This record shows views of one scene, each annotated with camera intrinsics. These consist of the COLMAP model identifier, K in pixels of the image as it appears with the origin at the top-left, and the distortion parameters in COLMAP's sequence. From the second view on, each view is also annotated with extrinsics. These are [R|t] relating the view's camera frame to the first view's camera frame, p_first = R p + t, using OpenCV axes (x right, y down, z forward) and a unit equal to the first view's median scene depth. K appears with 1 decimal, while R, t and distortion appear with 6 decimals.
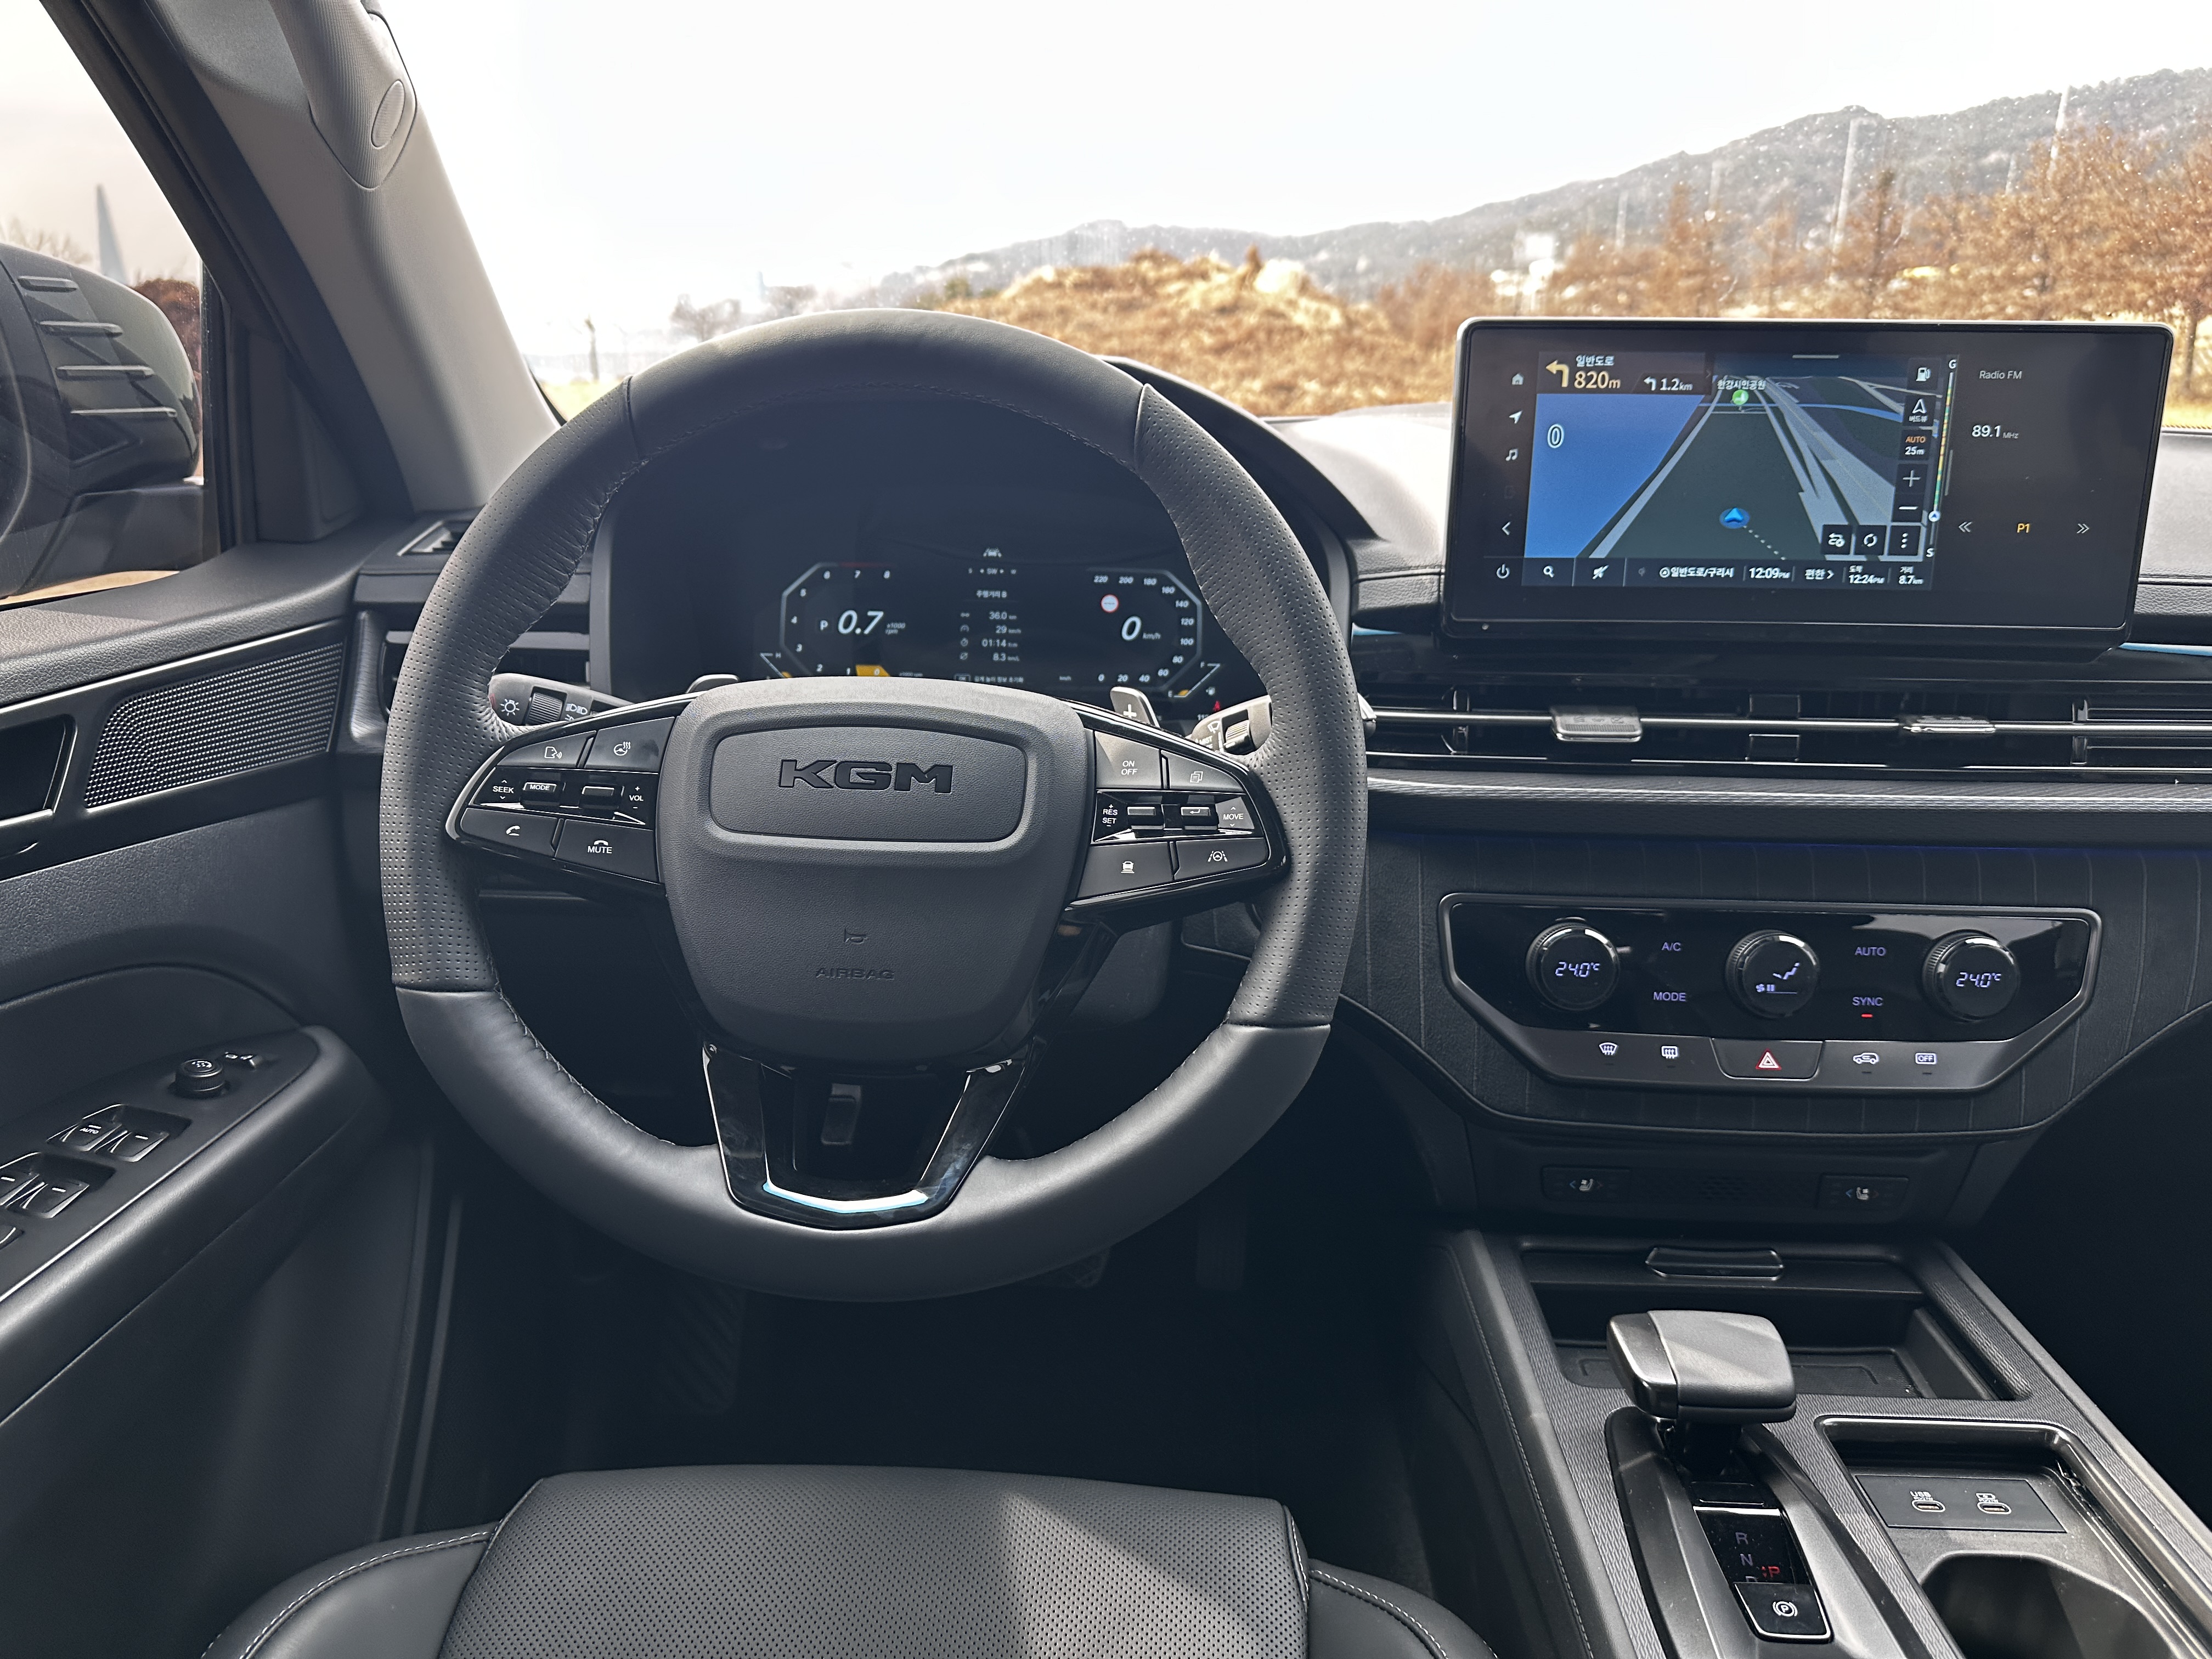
lens RADIAL K [[1578.7, 0, 1099.4], [0, 1578.7, 829.4], [0, 0, 1]] dist [0.022960, -0.025622]
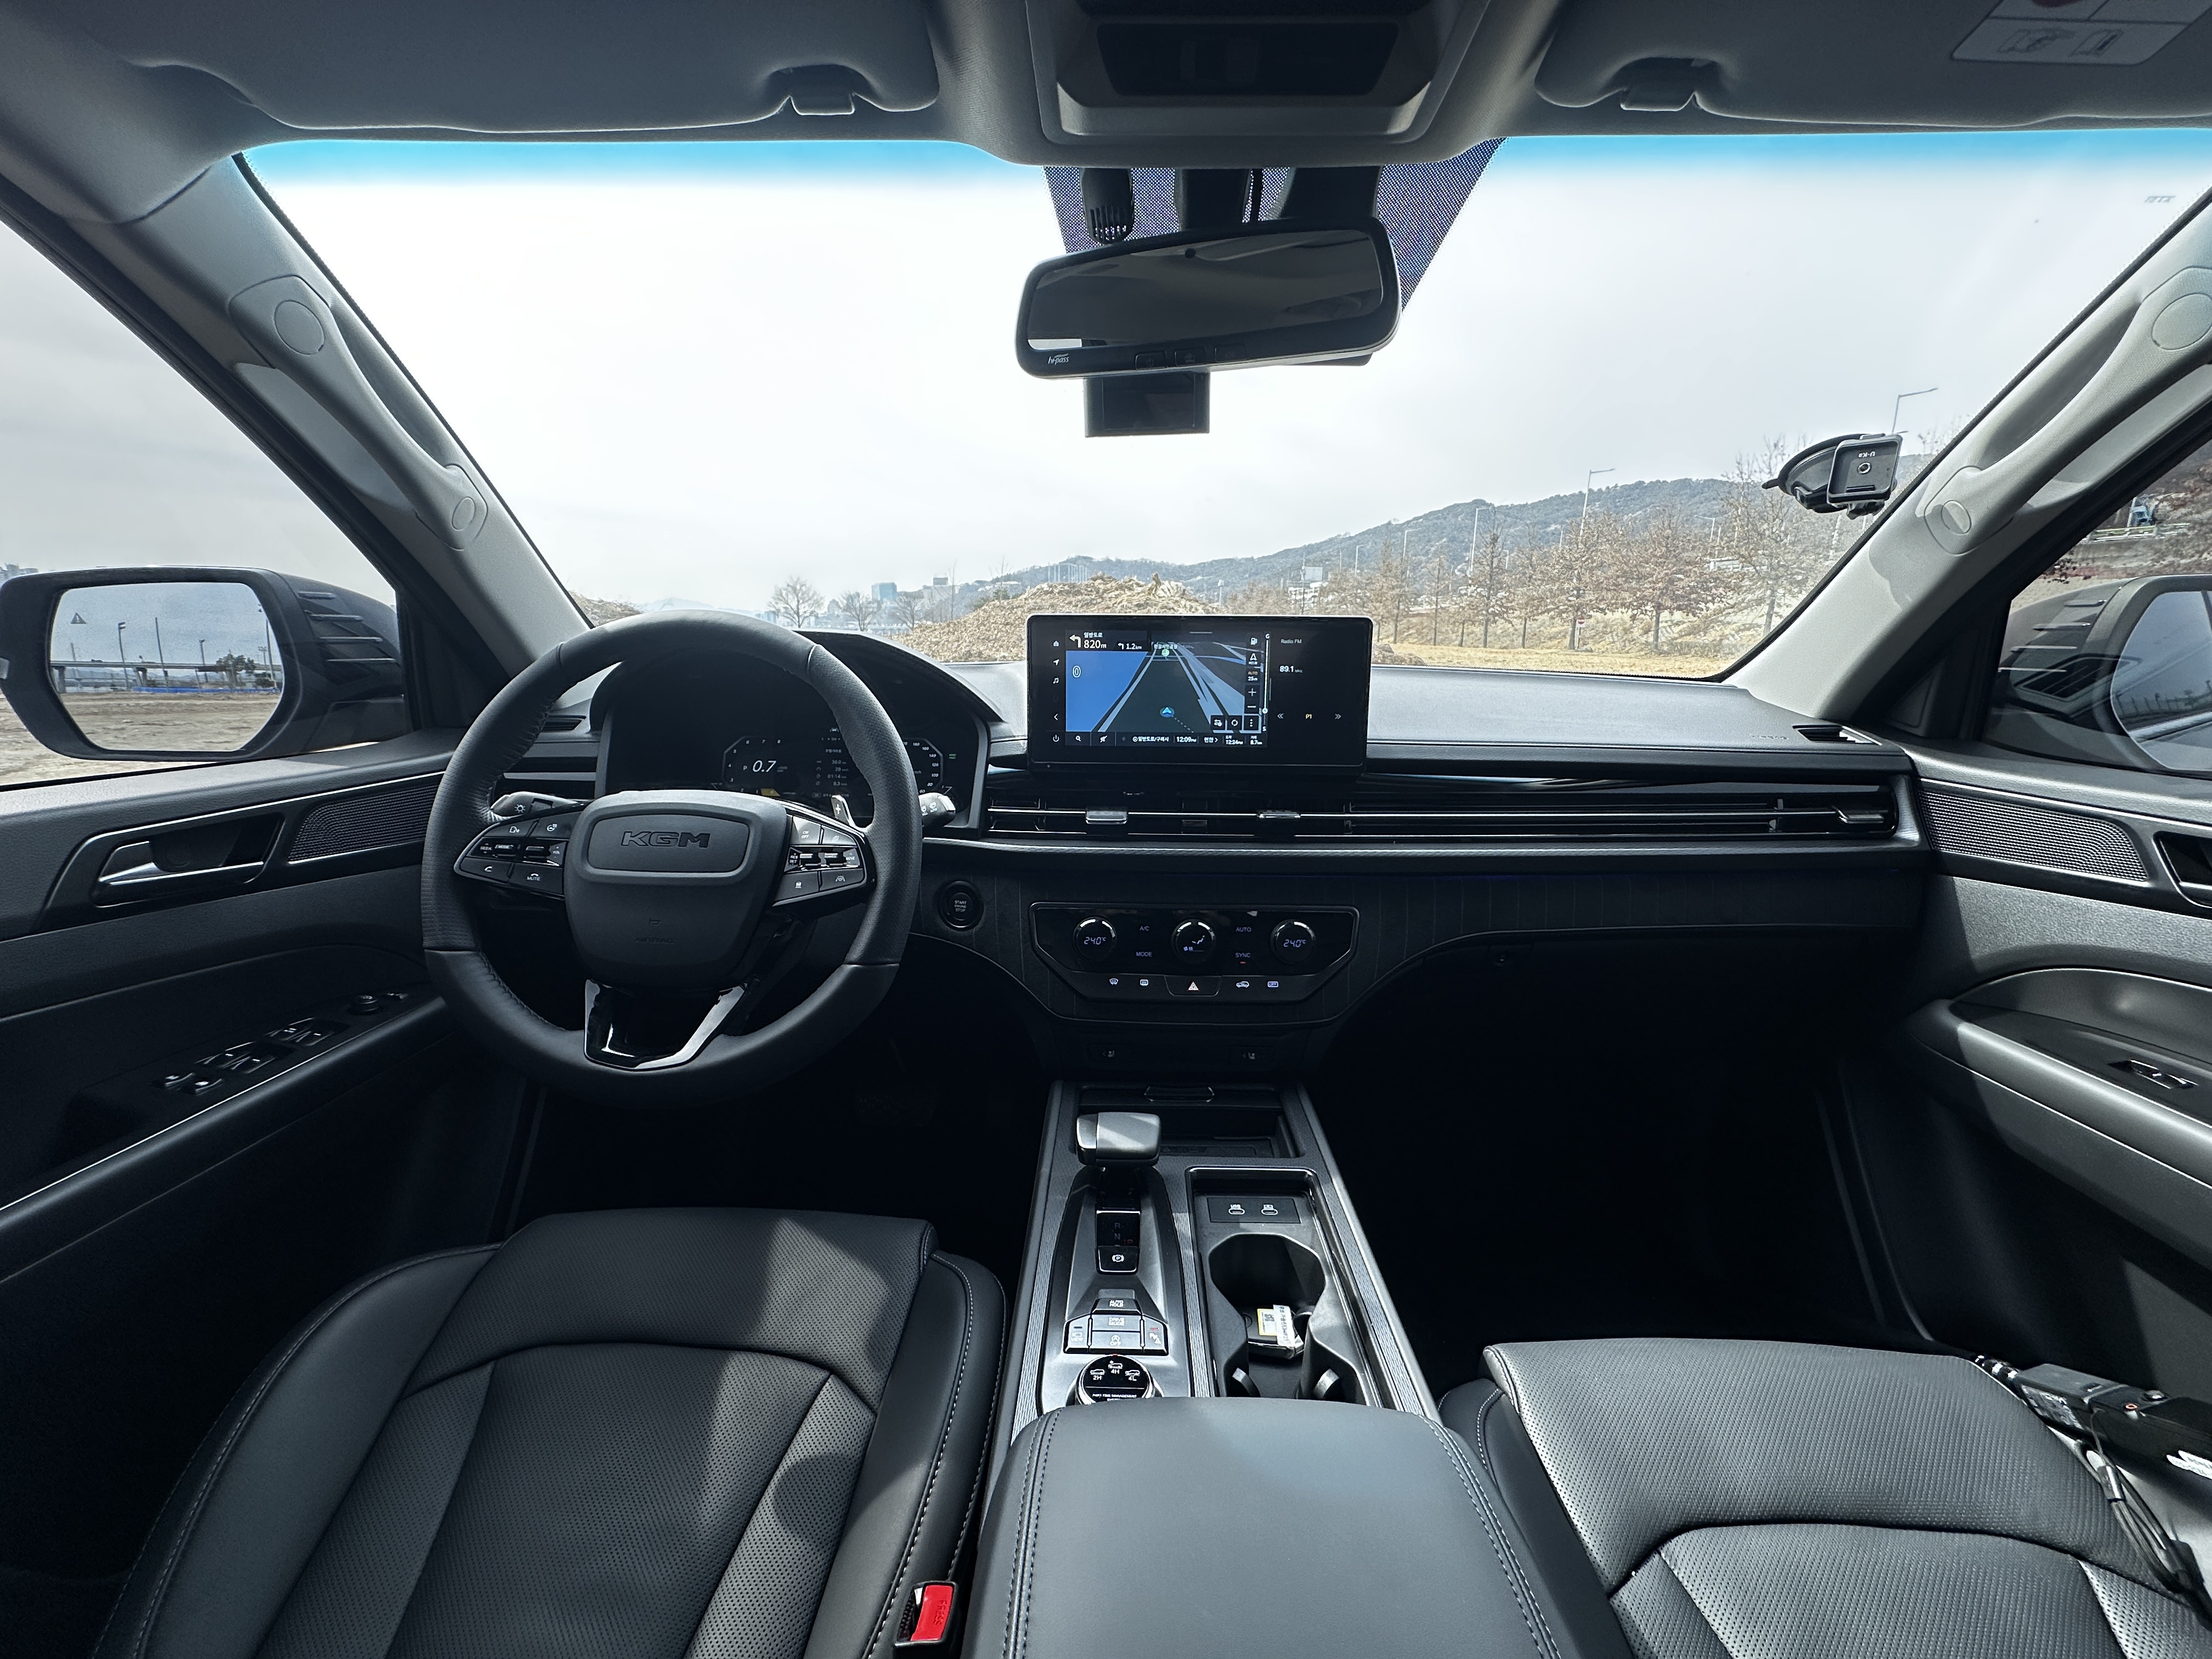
lens RADIAL K [[877.4, 0, 1109.9], [0, 877.4, 829.8], [0, 0, 1]] dist [0.003284, 0.000521]
pose [[0.999566, -0.006128, 0.028820, 0.298222], [0.008049, 0.997720, -0.067014, 0.025656], [-0.028344, 0.067217, 0.997336, -0.092043]]
